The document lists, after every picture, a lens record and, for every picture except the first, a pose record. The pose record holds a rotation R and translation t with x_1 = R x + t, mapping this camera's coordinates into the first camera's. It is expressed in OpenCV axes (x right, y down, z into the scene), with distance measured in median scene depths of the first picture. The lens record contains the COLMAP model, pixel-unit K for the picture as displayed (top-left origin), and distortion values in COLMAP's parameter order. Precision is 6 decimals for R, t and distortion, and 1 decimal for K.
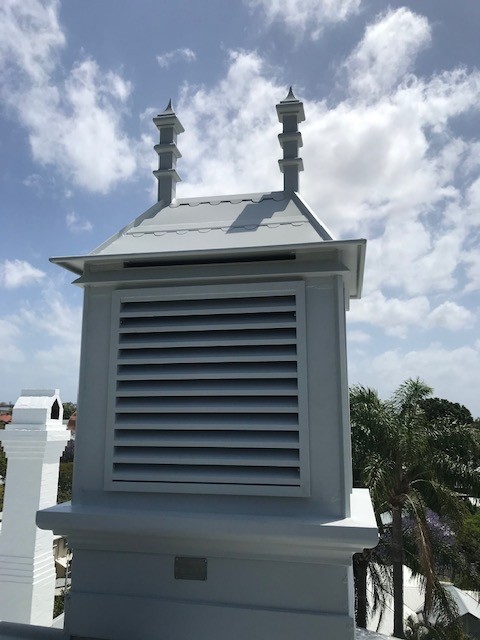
lens RADIAL K [[521.4, 0, 240.0], [0, 521.4, 320.0], [0, 0, 1]] dist [0.004031, -0.000498]
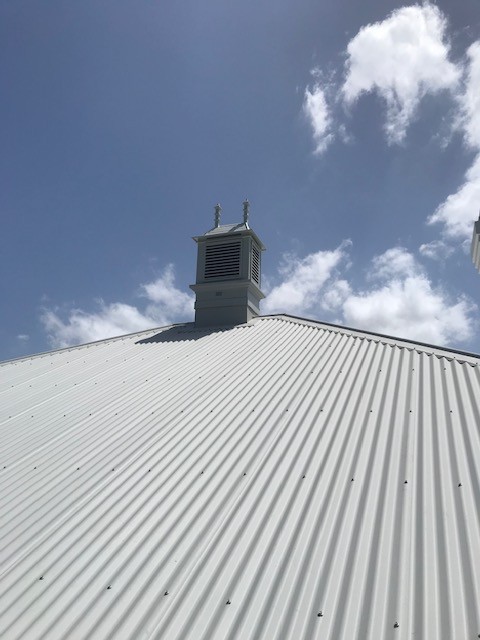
lens RADIAL K [[521.4, 0, 240.0], [0, 521.4, 320.0], [0, 0, 1]] dist [0.004031, -0.000498]
pose [[0.987680, -0.018040, -0.155445, 0.720994], [-0.000057, 0.993291, -0.115638, 1.058178], [0.156488, 0.114222, 0.981053, -3.154561]]
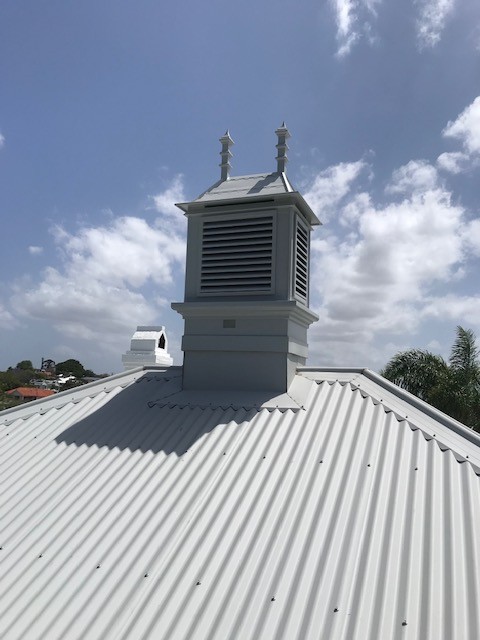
lens RADIAL K [[539.7, 0, 252.1], [0, 539.7, 321.7], [0, 0, 1]] dist [-0.007007, -0.252988]
pose [[0.987632, 0.007056, -0.156630, 0.344561], [-0.000256, 0.999058, 0.043390, 0.280578], [0.156788, -0.042813, 0.986704, -1.268891]]
